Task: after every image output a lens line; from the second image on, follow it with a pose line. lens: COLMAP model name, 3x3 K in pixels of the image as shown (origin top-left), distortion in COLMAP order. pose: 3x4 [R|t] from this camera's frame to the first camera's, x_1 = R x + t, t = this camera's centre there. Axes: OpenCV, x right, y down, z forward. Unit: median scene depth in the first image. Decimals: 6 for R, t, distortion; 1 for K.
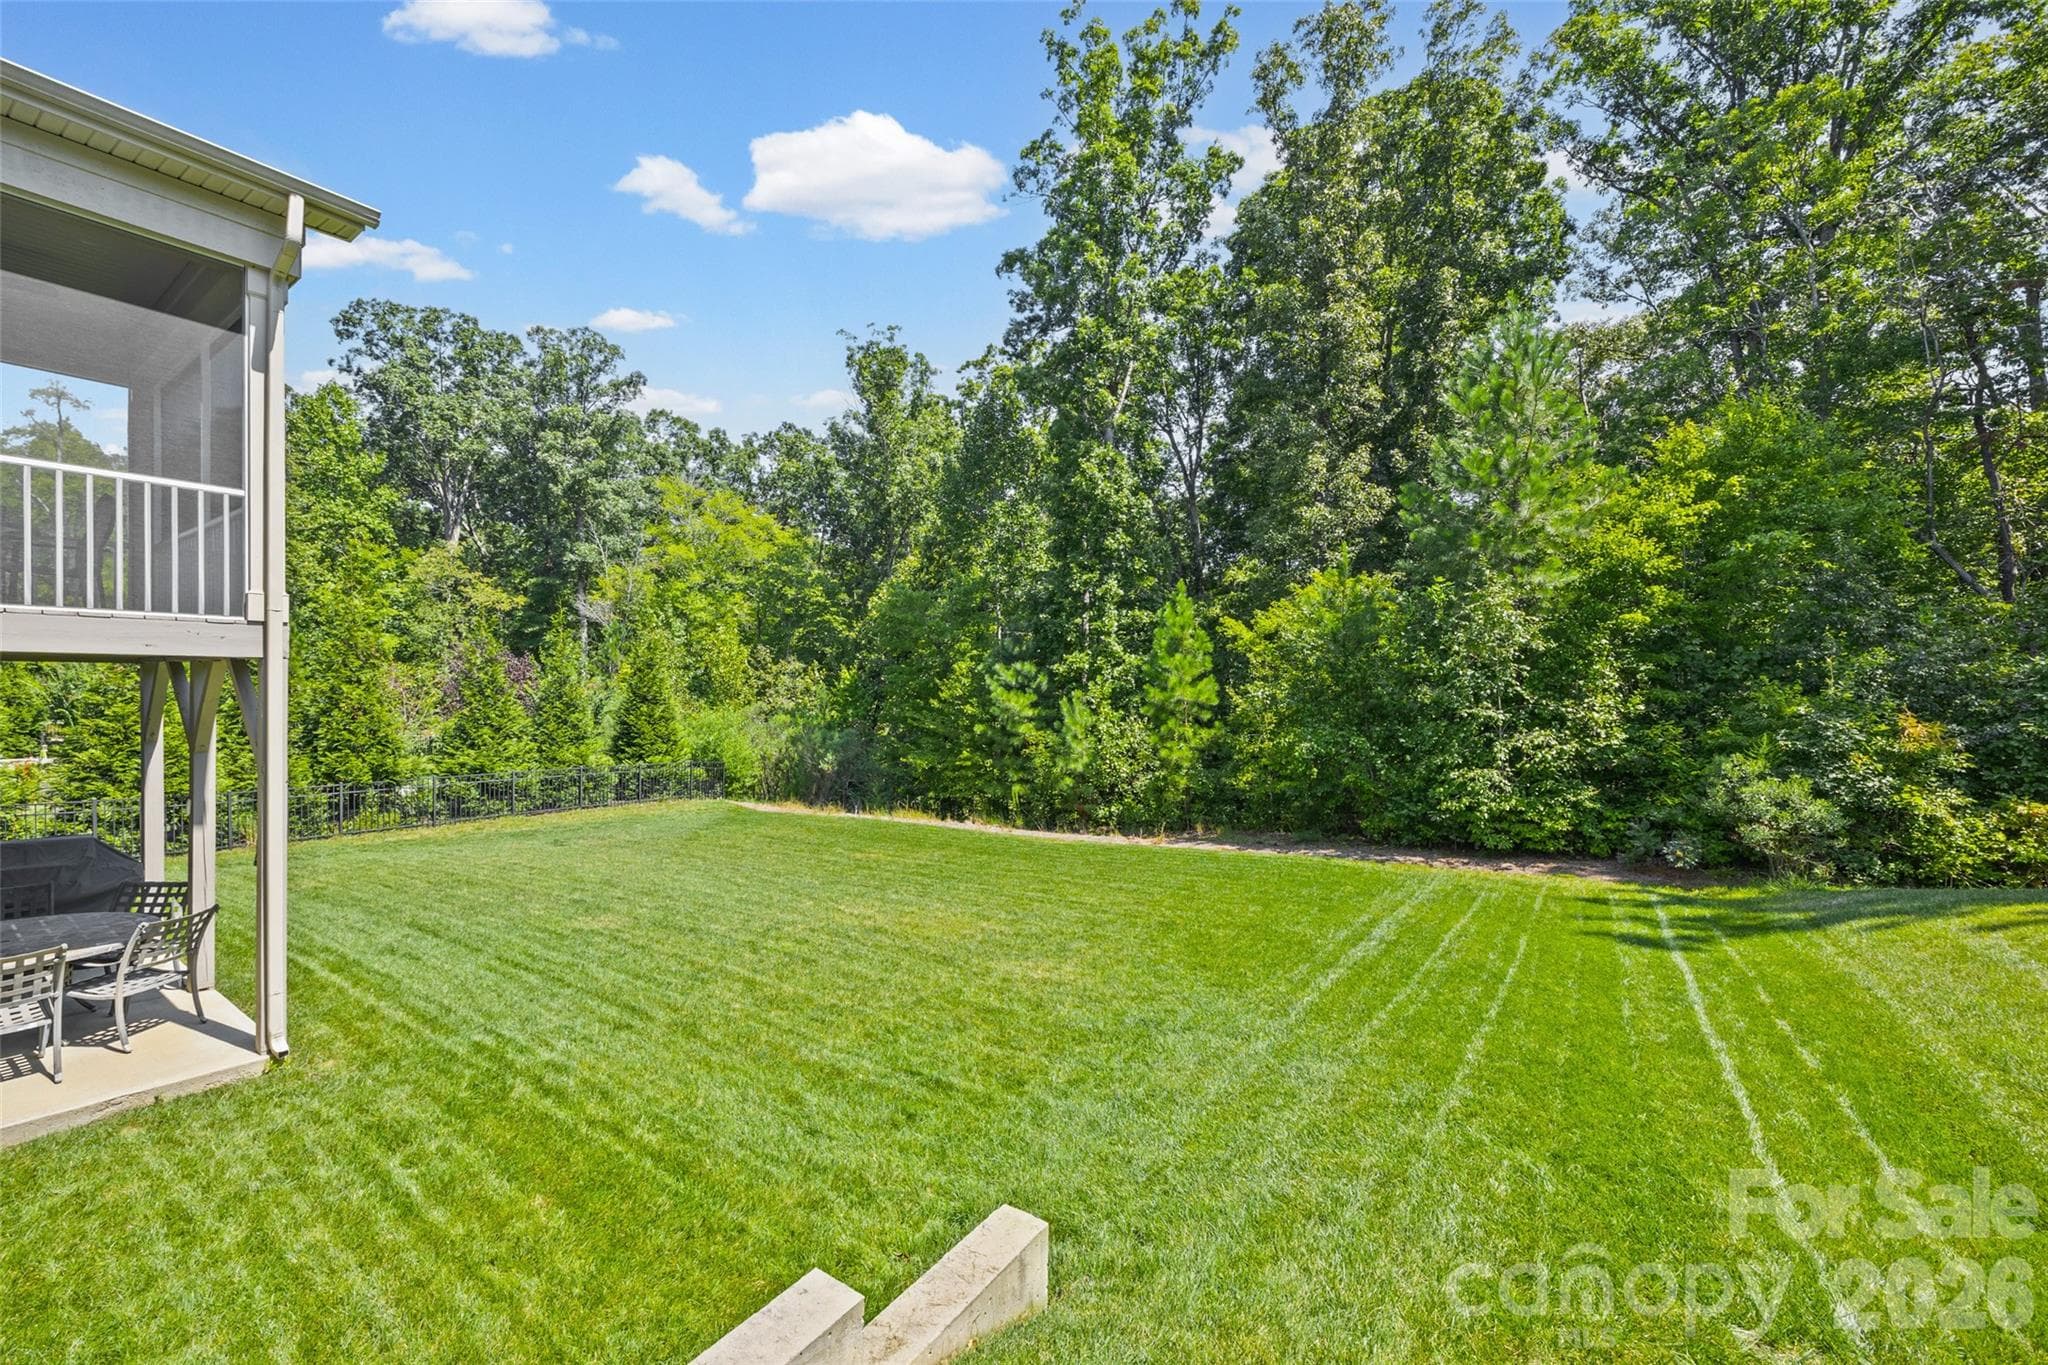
lens RADIAL K [[809.1, 0, 1021.5], [0, 809.1, 693.5], [0, 0, 1]] dist [0.001164, 0.000120]
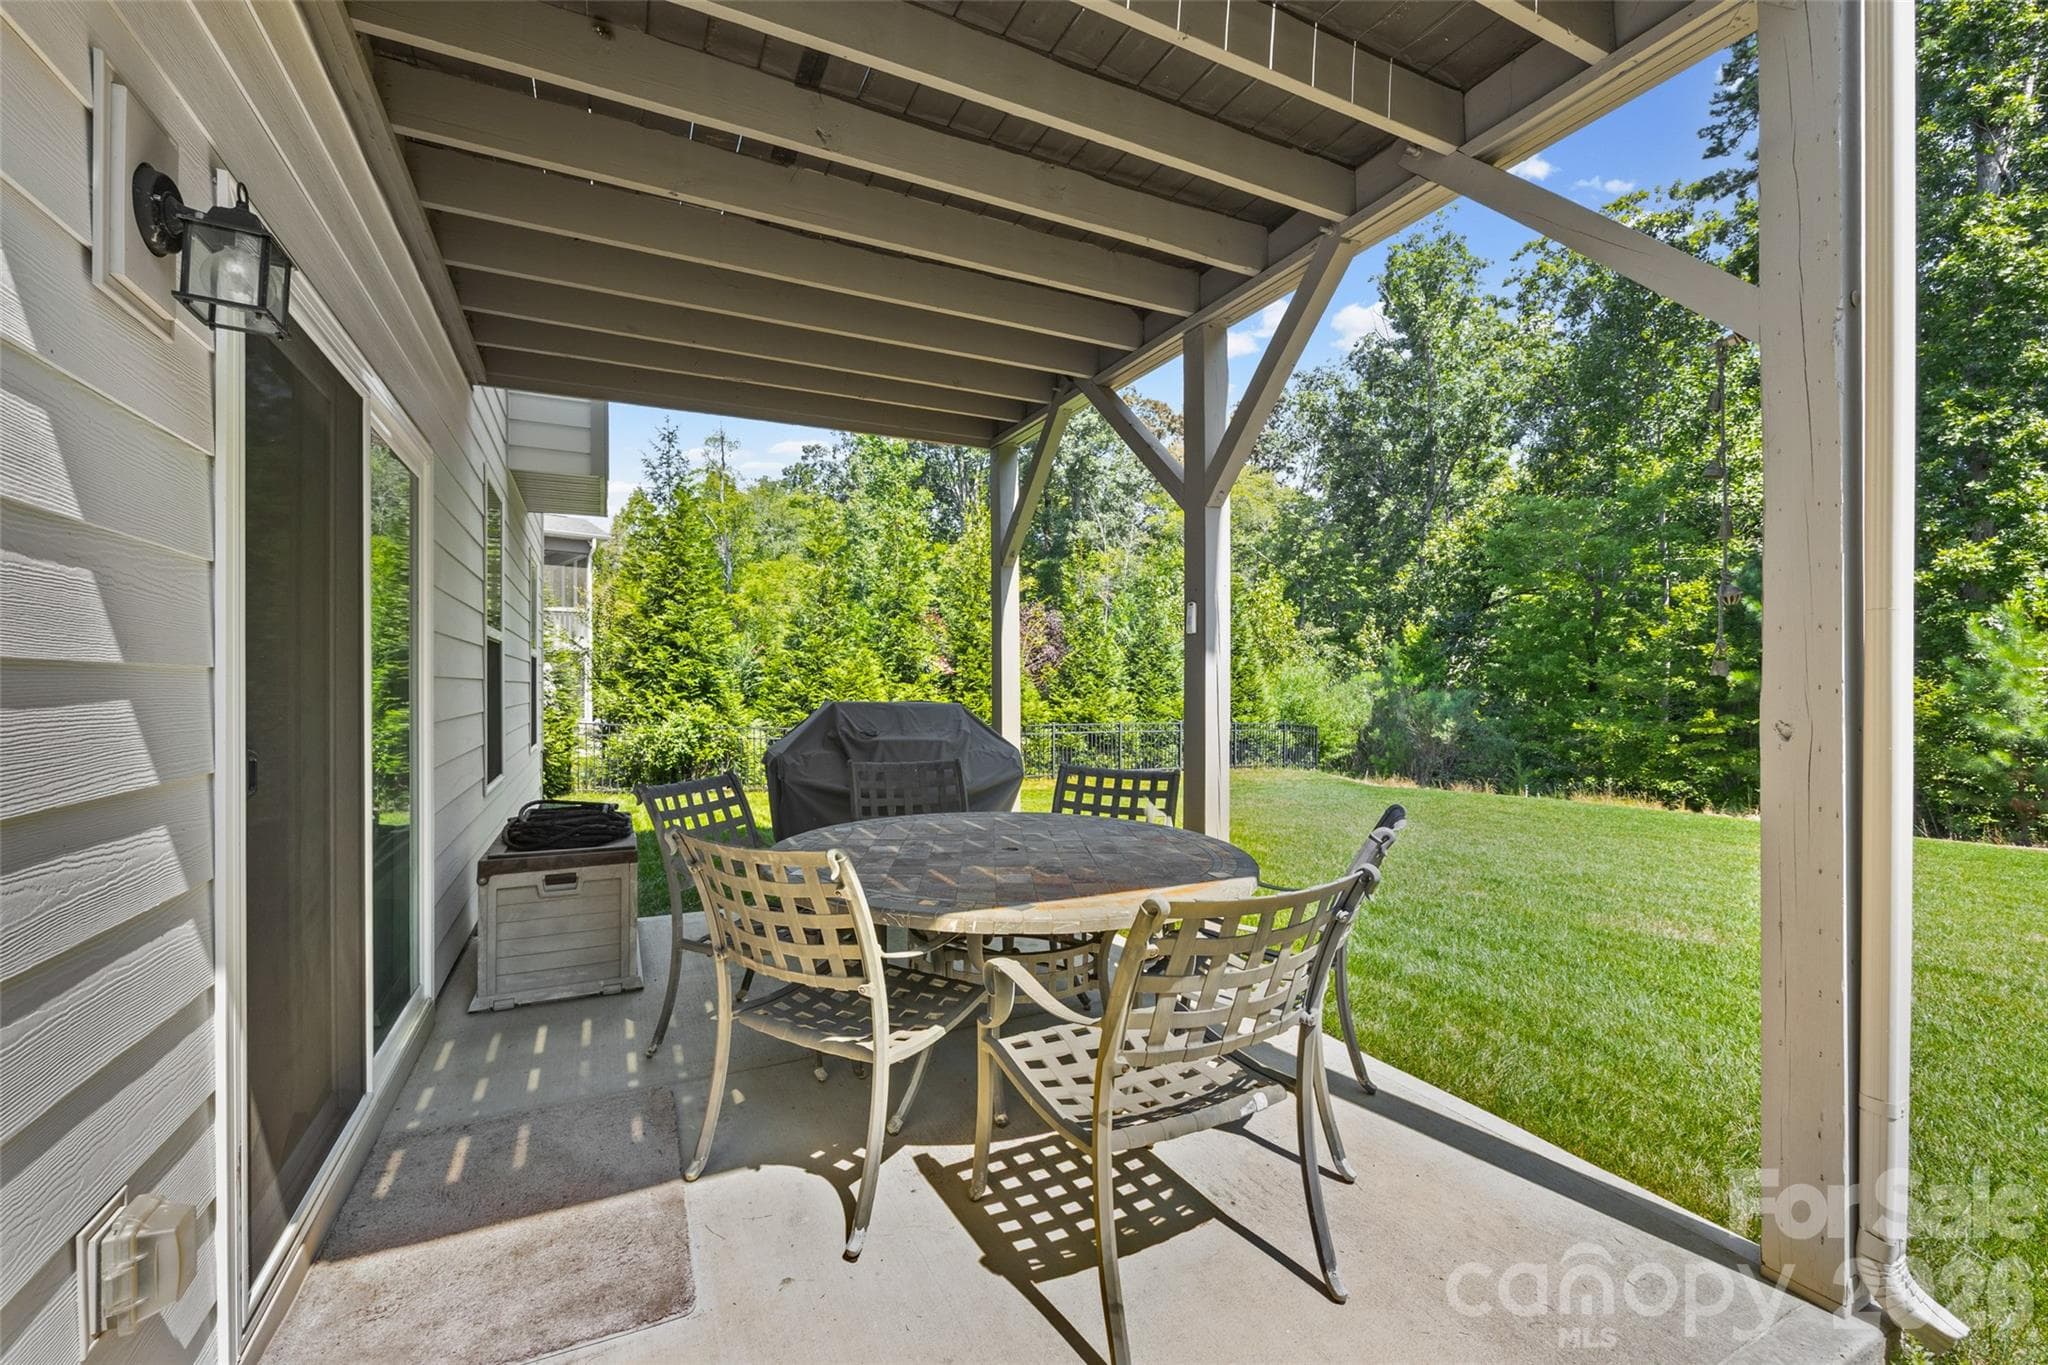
lens RADIAL K [[809.1, 0, 1032.5], [0, 809.1, 684.2], [0, 0, 1]] dist [0.001164, 0.000120]
pose [[0.887638, -0.007929, -0.460474, -0.293909], [0.002773, 0.999926, -0.011874, 0.061940], [0.460534, 0.009263, 0.887594, 0.168772]]
